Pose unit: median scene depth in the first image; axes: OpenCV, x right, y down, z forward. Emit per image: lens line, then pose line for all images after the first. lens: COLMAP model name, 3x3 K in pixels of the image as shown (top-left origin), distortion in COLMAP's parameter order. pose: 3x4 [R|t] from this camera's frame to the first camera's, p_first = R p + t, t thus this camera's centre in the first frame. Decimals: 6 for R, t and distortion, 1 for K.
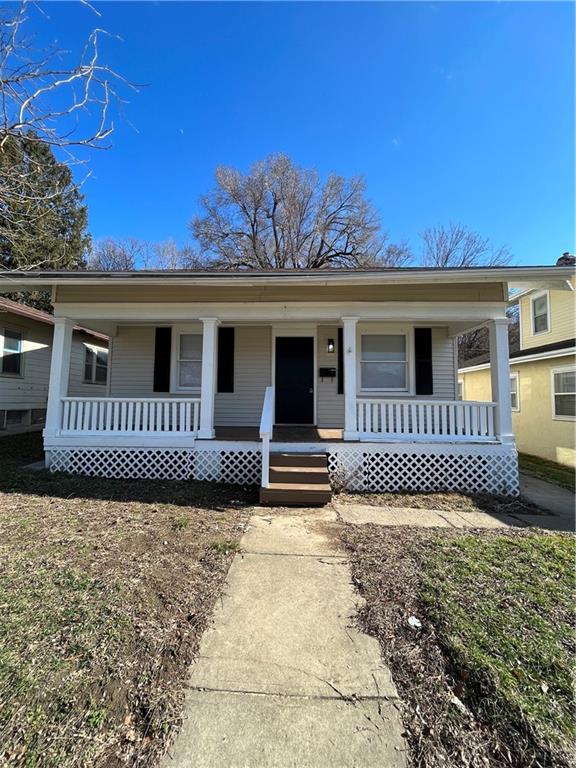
lens RADIAL K [[308.0, 0, 288.0], [0, 308.0, 384.0], [0, 0, 1]] dist [-0.000391, -0.000114]
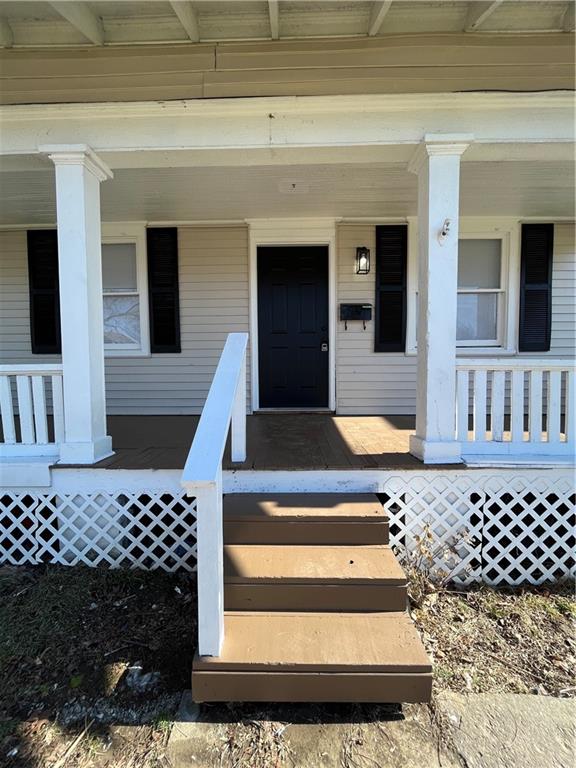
lens RADIAL K [[308.0, 0, 288.0], [0, 308.0, 384.0], [0, 0, 1]] dist [-0.000391, -0.000114]
pose [[0.999748, -0.016574, 0.015159, 0.001720], [0.014798, 0.993757, 0.110576, 0.033630], [-0.016897, -0.110324, 0.993752, 0.614152]]
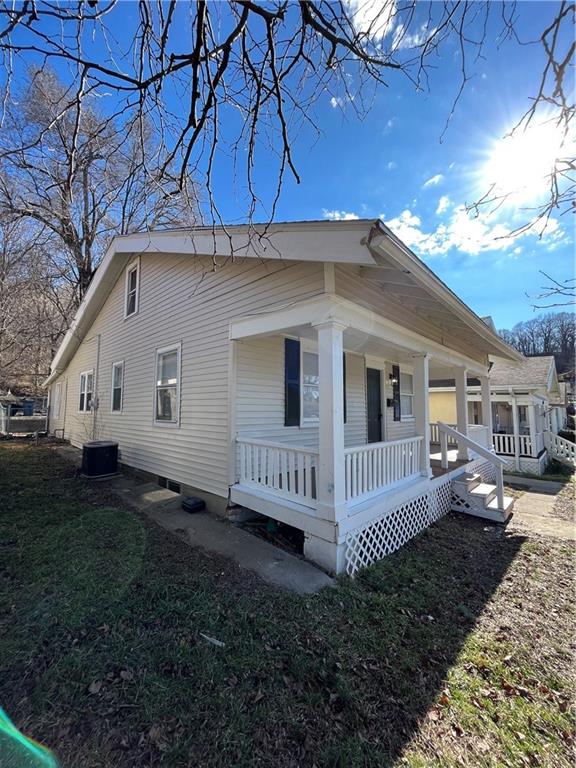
lens RADIAL K [[308.0, 0, 288.0], [0, 308.0, 384.0], [0, 0, 1]] dist [-0.000391, -0.000114]
pose [[0.658436, 0.052332, 0.750815, -1.323167], [-0.036399, 0.998627, -0.037684, -0.066295], [-0.751756, -0.002516, 0.659437, 0.707564]]
